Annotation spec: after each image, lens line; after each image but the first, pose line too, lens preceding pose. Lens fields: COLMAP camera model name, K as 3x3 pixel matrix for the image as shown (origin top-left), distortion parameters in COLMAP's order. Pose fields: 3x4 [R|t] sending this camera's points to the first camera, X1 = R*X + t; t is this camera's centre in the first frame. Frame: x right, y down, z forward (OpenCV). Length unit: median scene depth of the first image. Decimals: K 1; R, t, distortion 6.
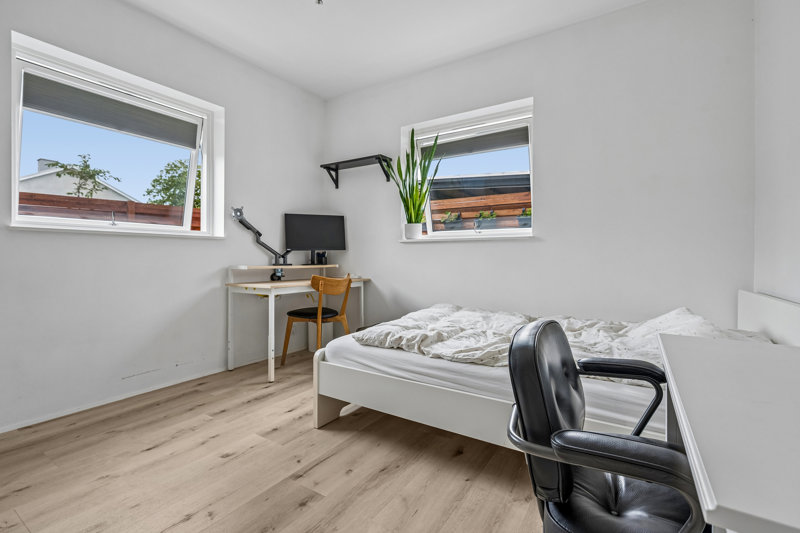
lens RADIAL K [[359.5, 0, 404.8], [0, 359.5, 263.6], [0, 0, 1]] dist [0.000660, 0.000103]
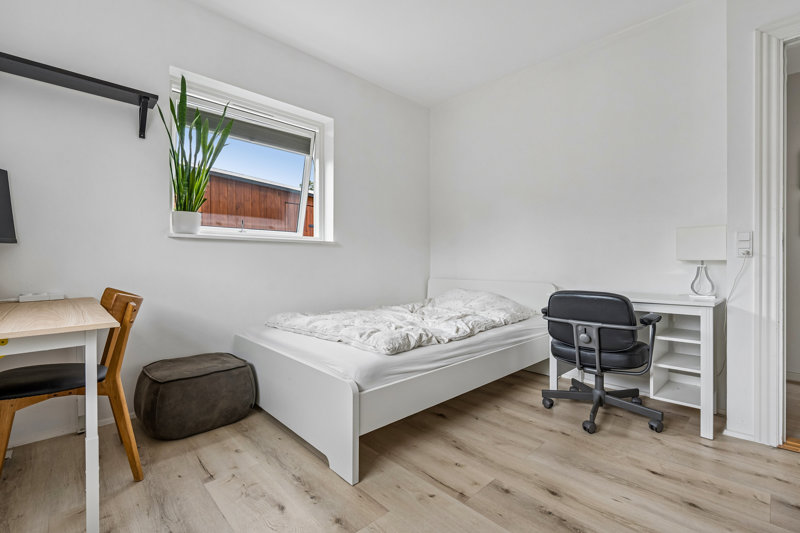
lens RADIAL K [[359.5, 0, 404.8], [0, 359.5, 263.6], [0, 0, 1]] dist [0.000660, 0.000103]
pose [[0.233077, -0.000675, 0.972458, -1.136735], [0.010618, 0.999942, -0.001851, -0.006852], [-0.972400, 0.010757, 0.233071, 0.846831]]
